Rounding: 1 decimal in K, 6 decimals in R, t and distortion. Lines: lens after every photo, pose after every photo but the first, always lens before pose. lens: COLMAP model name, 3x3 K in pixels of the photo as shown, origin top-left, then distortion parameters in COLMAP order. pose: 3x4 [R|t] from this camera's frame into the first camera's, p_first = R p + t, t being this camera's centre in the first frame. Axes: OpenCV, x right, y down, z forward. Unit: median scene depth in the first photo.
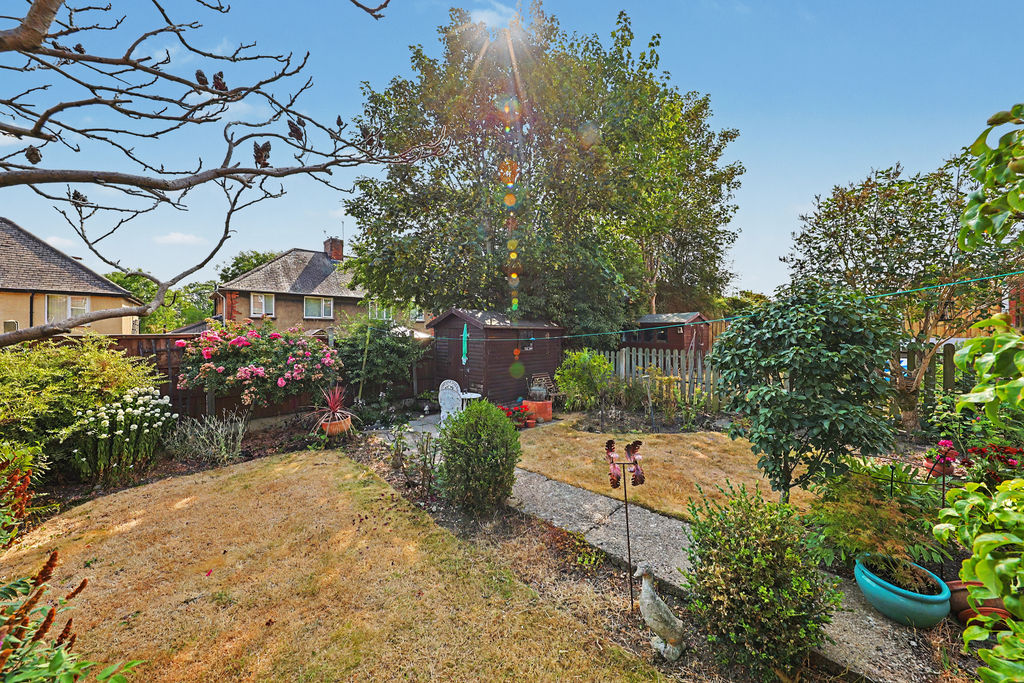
lens RADIAL K [[337.4, 0, 510.1], [0, 337.4, 327.0], [0, 0, 1]] dist [-0.002140, -0.000088]
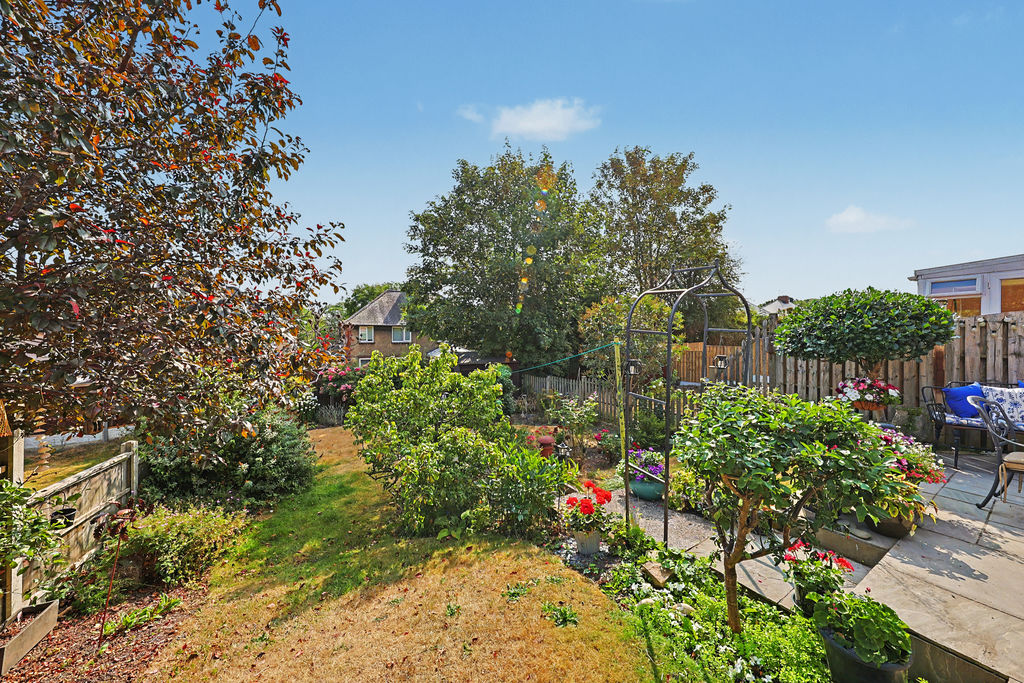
lens RADIAL K [[337.4, 0, 516.3], [0, 337.4, 335.9], [0, 0, 1]] dist [-0.002140, -0.000088]
pose [[0.969062, -0.001541, -0.246812, 0.289076], [0.003892, 0.999952, 0.009036, -0.072441], [0.246786, -0.009717, 0.969021, -0.293739]]
